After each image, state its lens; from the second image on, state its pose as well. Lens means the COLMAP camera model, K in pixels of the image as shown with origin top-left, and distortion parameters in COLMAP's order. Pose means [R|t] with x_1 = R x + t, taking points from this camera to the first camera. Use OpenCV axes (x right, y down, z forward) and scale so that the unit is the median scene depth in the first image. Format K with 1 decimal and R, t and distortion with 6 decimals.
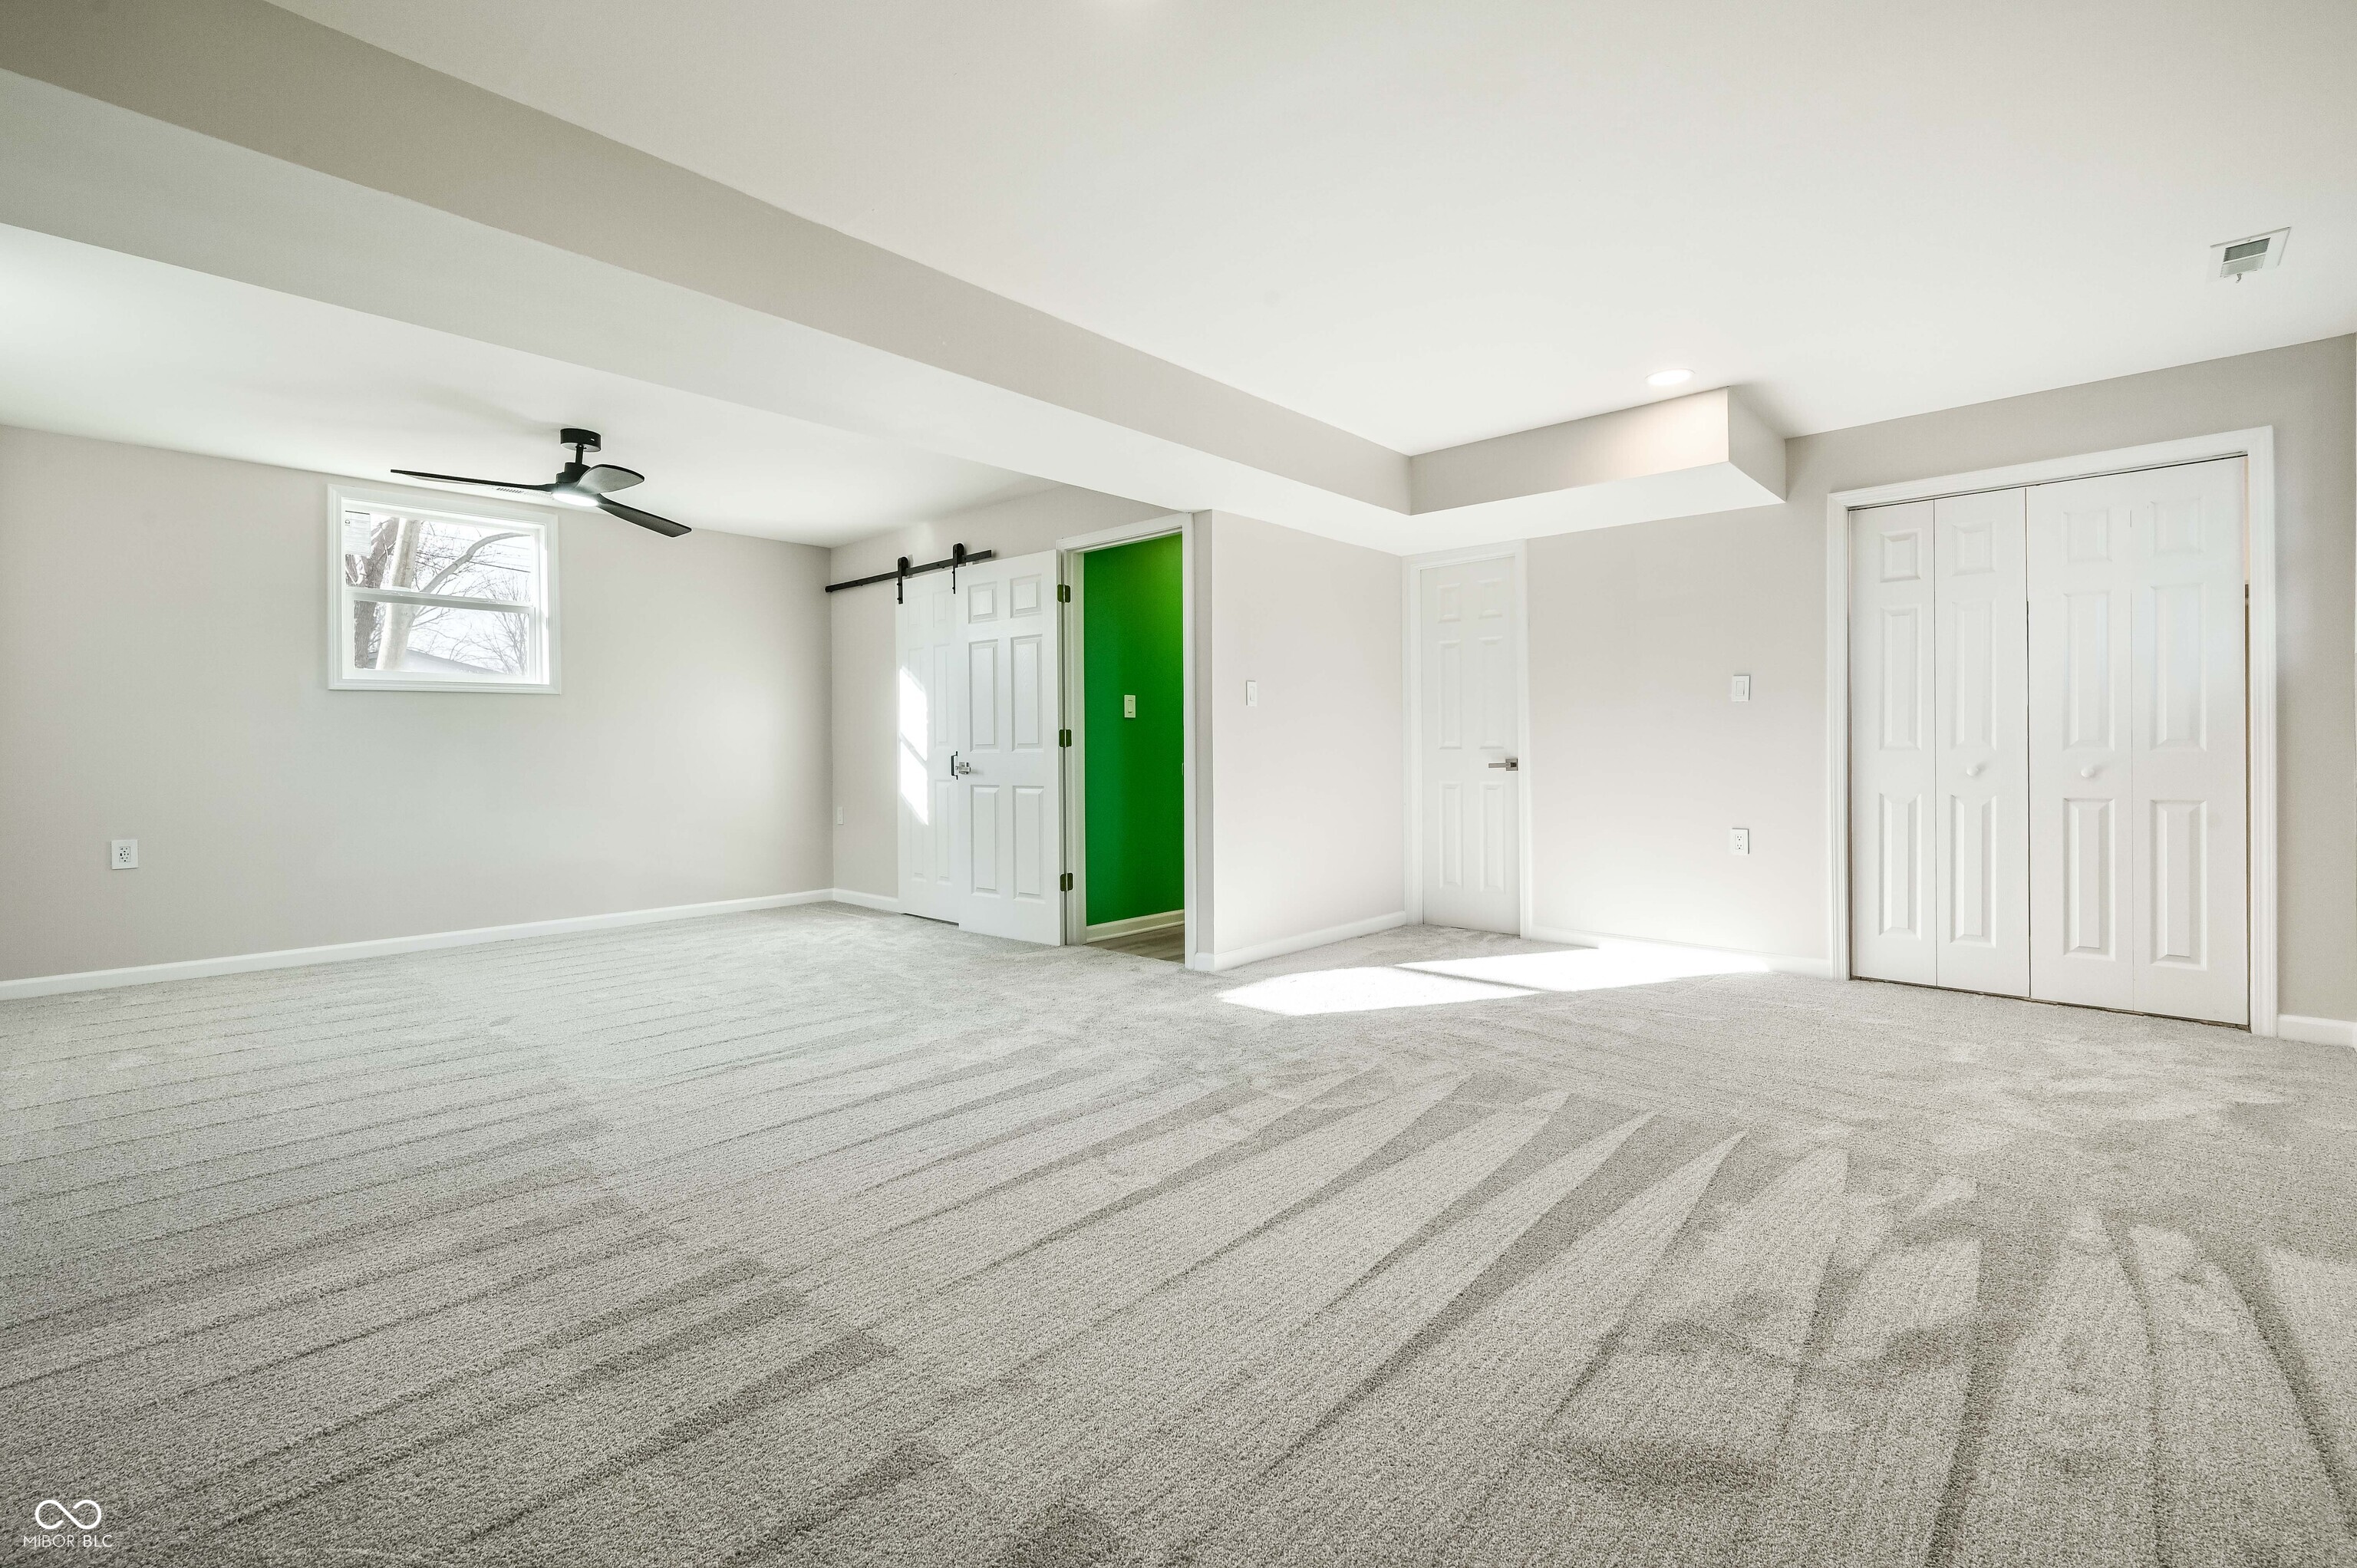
lens RADIAL K [[1032.1, 0, 1181.6], [0, 1032.1, 762.5], [0, 0, 1]] dist [-0.001890, -0.000076]
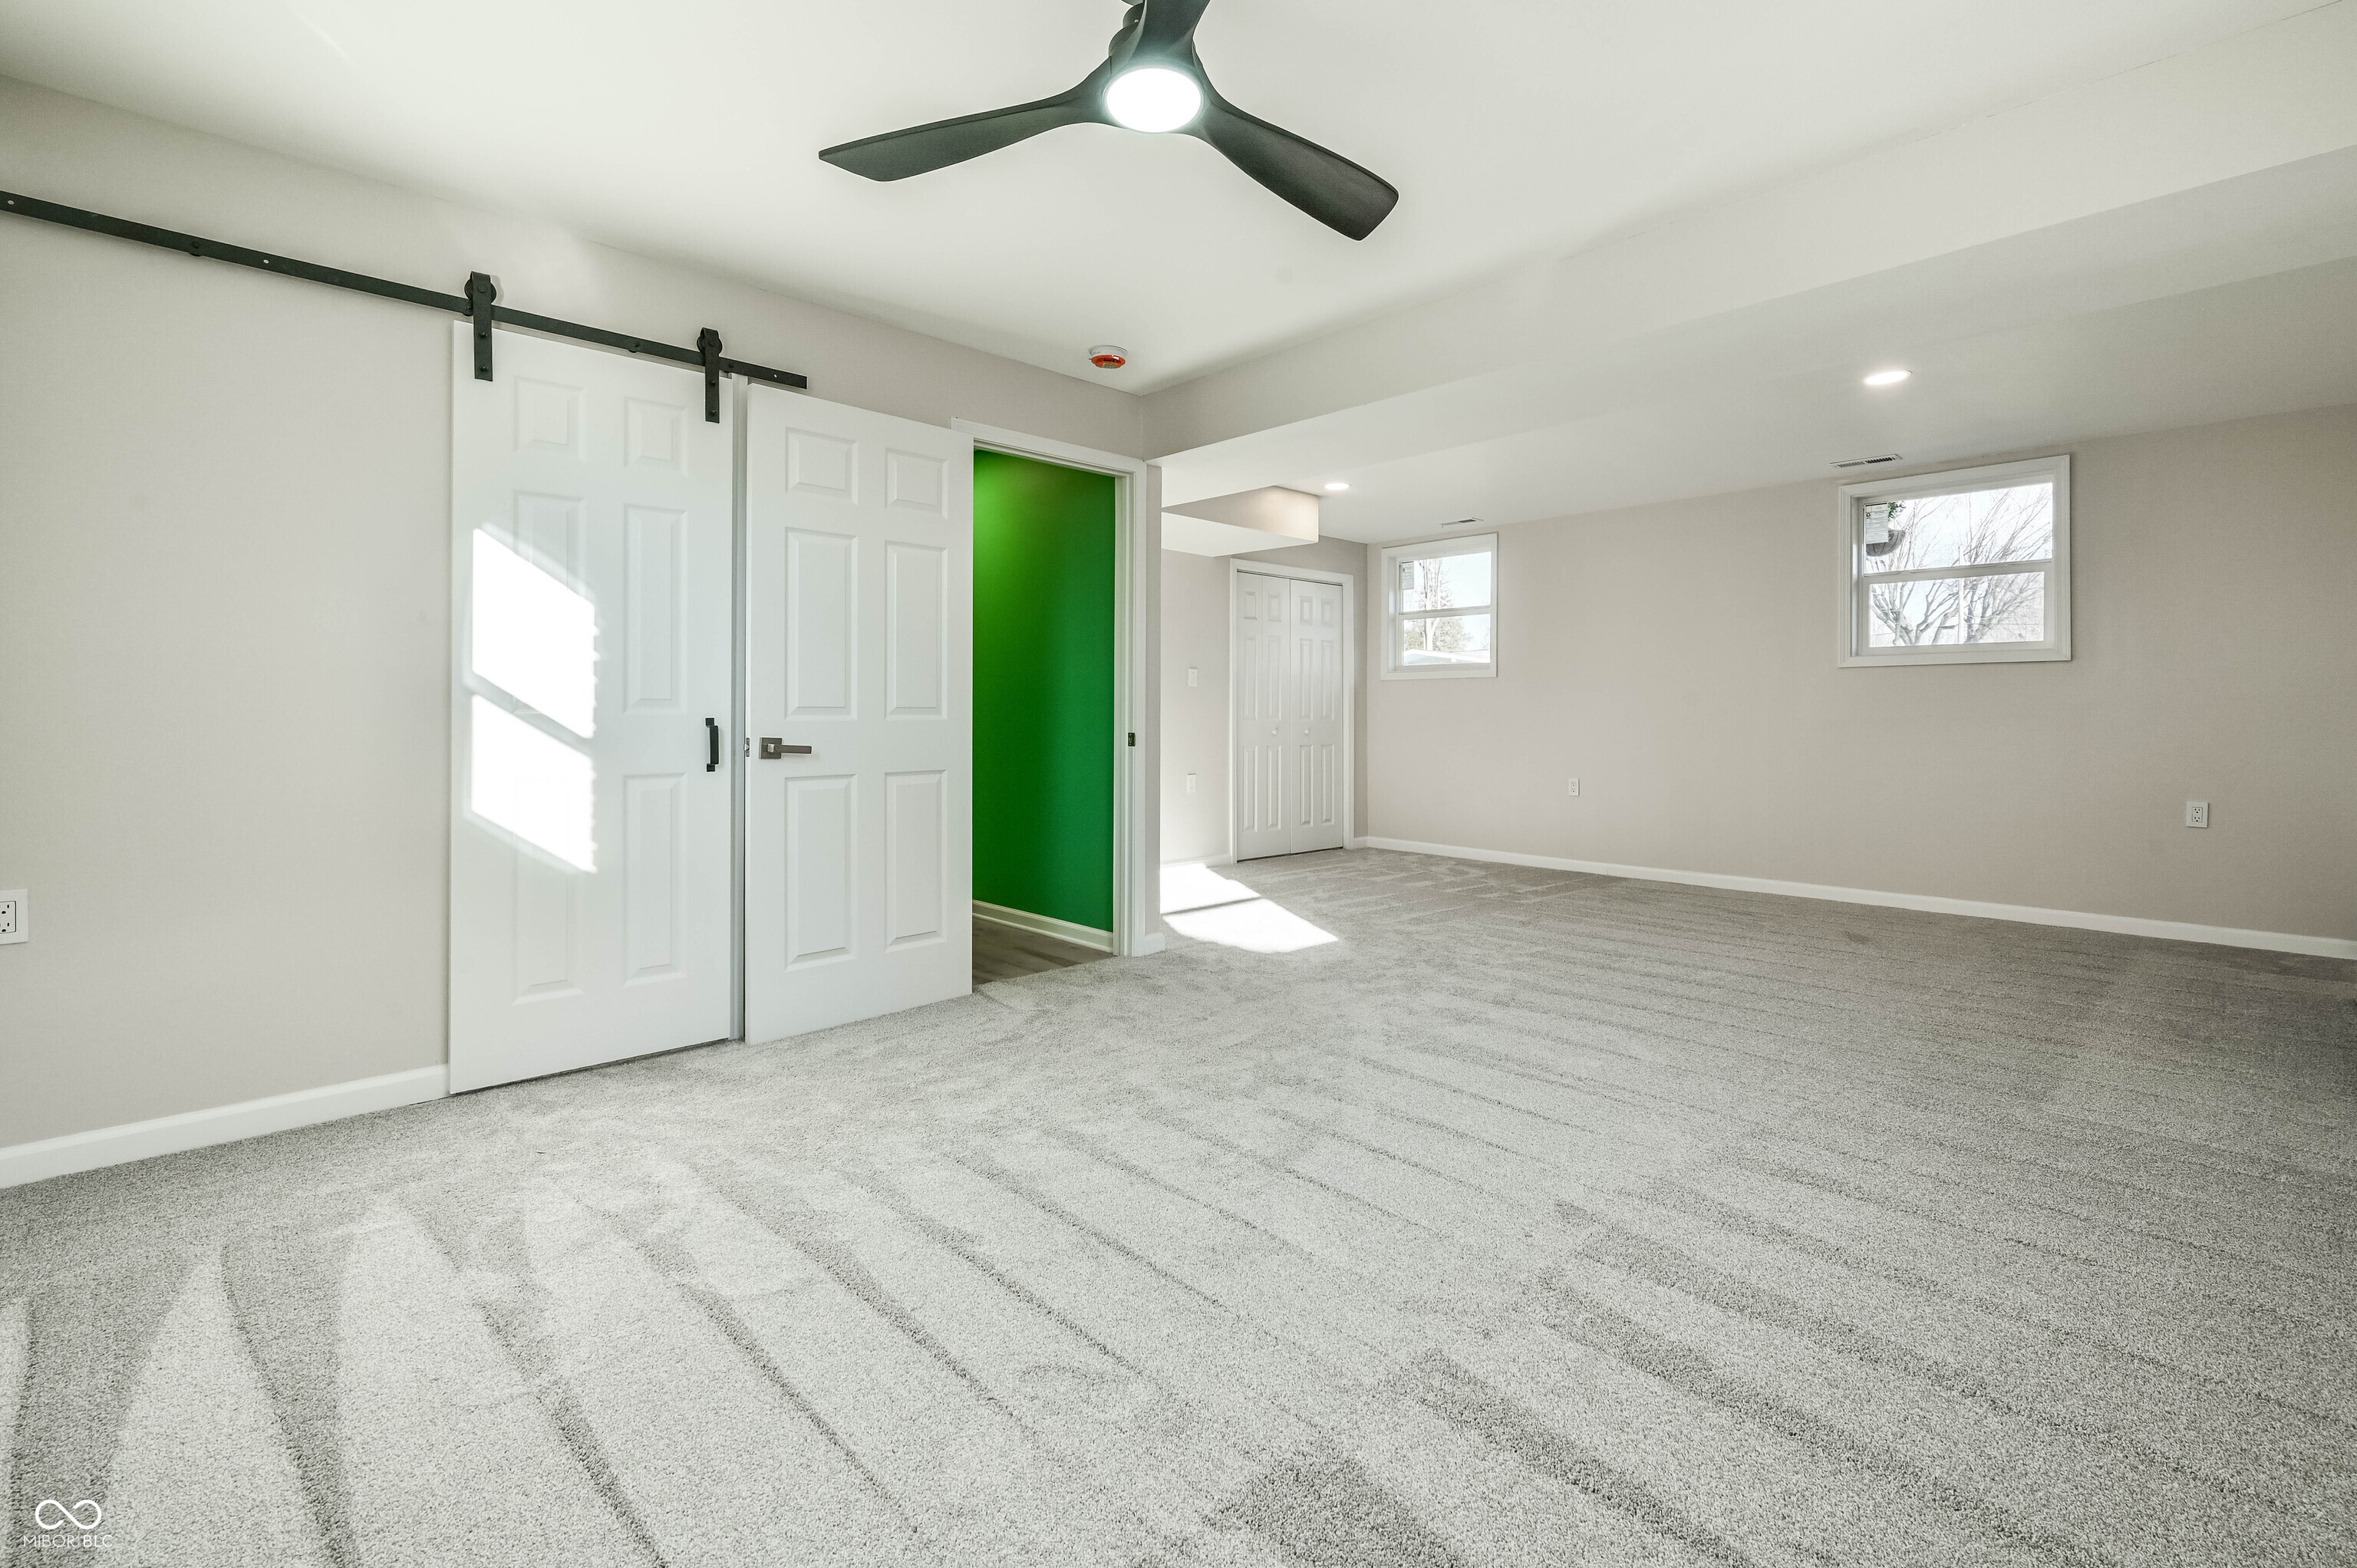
lens RADIAL K [[1032.1, 0, 1207.8], [0, 1032.1, 727.3], [0, 0, 1]] dist [-0.001890, -0.000076]
pose [[0.065881, -0.006558, 0.997806, -0.706402], [0.004911, 0.999968, 0.006248, -0.008258], [-0.997815, 0.004489, 0.065911, 0.683056]]
